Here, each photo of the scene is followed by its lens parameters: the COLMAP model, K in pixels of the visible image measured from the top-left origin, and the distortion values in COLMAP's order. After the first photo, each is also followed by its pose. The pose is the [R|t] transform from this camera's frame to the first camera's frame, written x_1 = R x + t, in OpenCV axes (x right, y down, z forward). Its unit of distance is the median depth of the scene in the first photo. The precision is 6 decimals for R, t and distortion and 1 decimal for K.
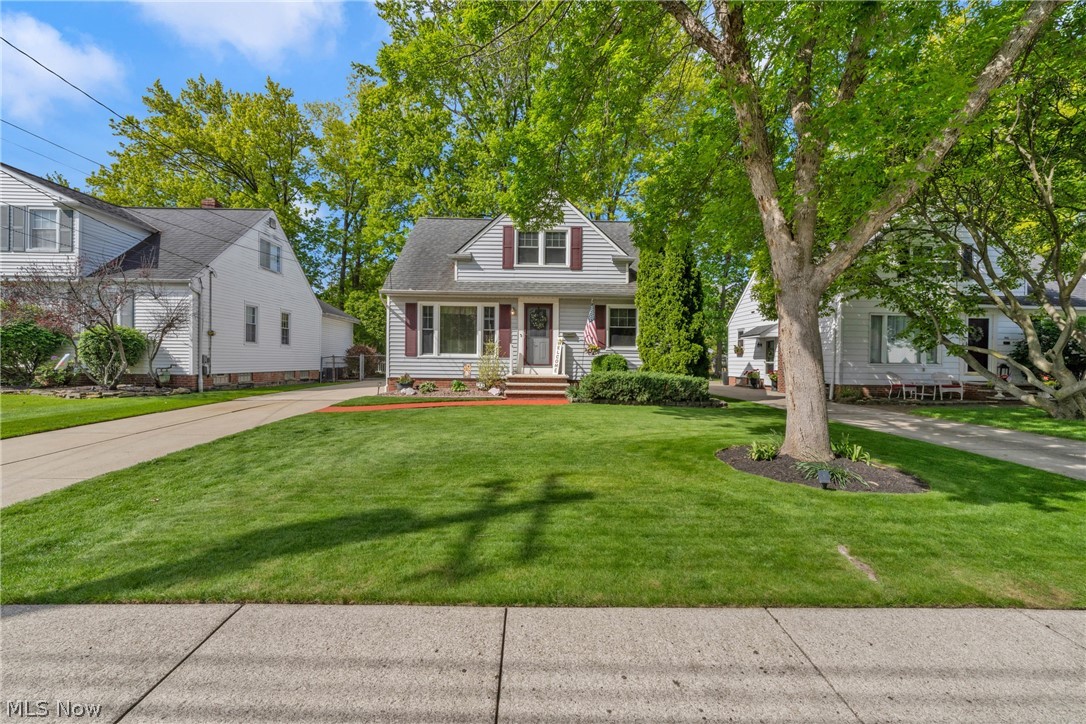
lens RADIAL K [[440.4, 0, 539.7], [0, 440.4, 361.9], [0, 0, 1]] dist [-0.000473, 0.001705]
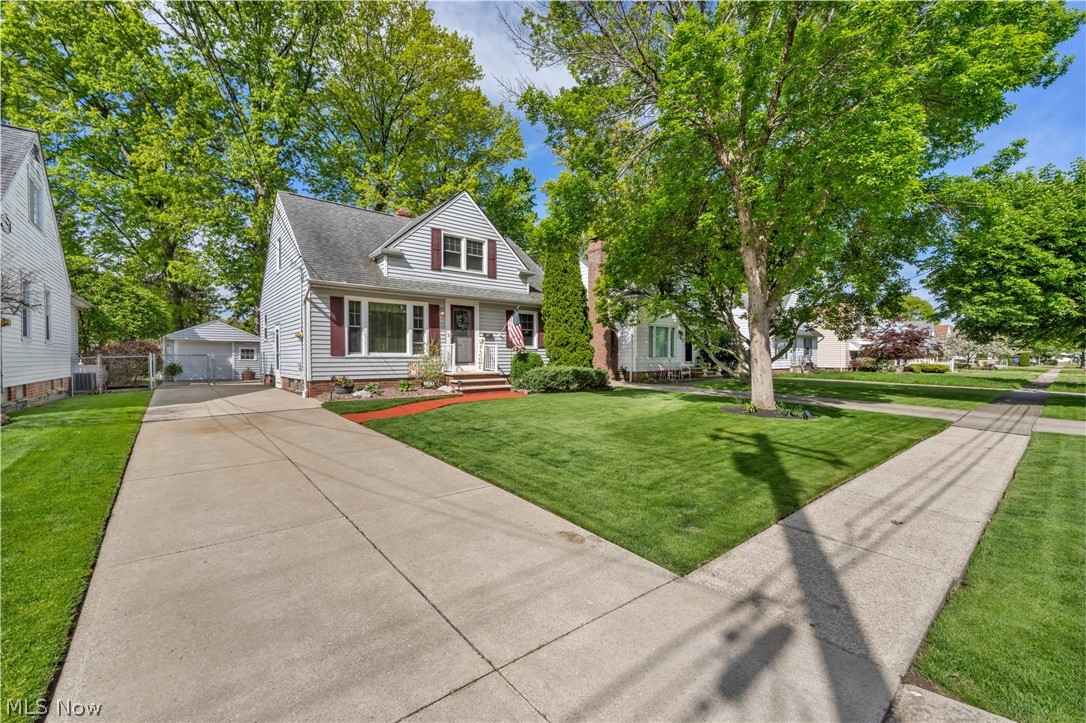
lens RADIAL K [[440.4, 0, 537.2], [0, 440.4, 359.2], [0, 0, 1]] dist [-0.000473, 0.001705]
pose [[0.783286, -0.015497, 0.621468, -0.530306], [0.012382, 0.999880, 0.009327, -0.009506], [-0.621538, 0.000389, 0.783384, 0.043956]]
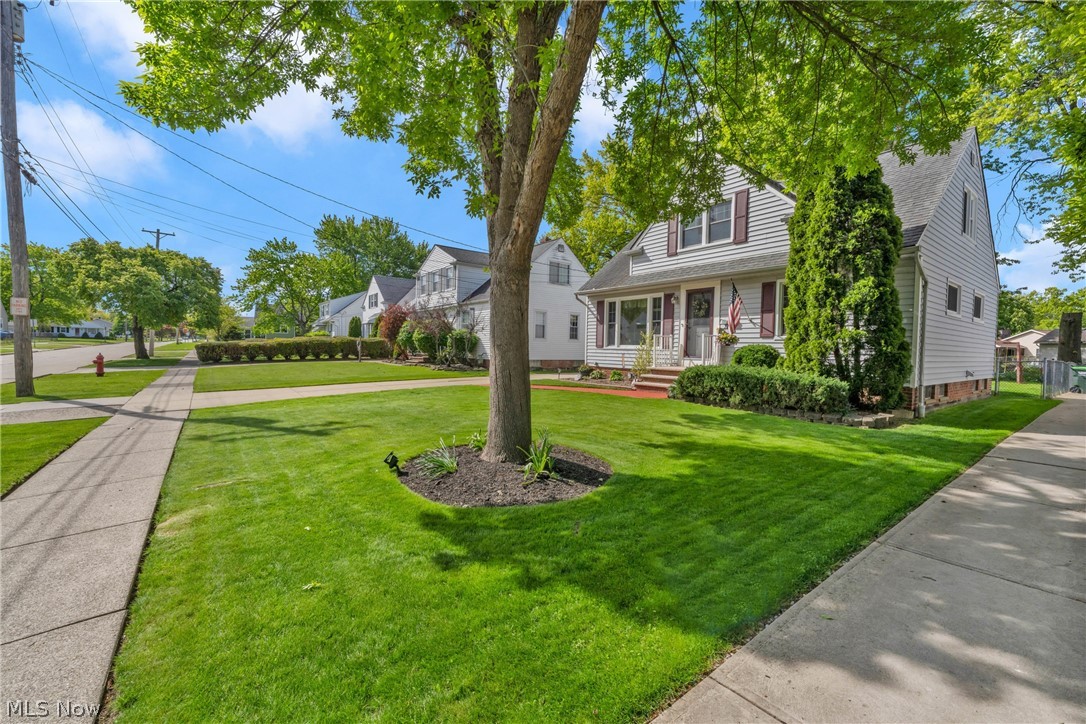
lens RADIAL K [[440.4, 0, 545.6], [0, 440.4, 360.2], [0, 0, 1]] dist [-0.000473, 0.001705]
pose [[0.594054, 0.022673, -0.804106, 0.535166], [-0.020353, 0.999706, 0.013151, 0.007479], [0.804168, 0.008554, 0.594341, 0.215258]]
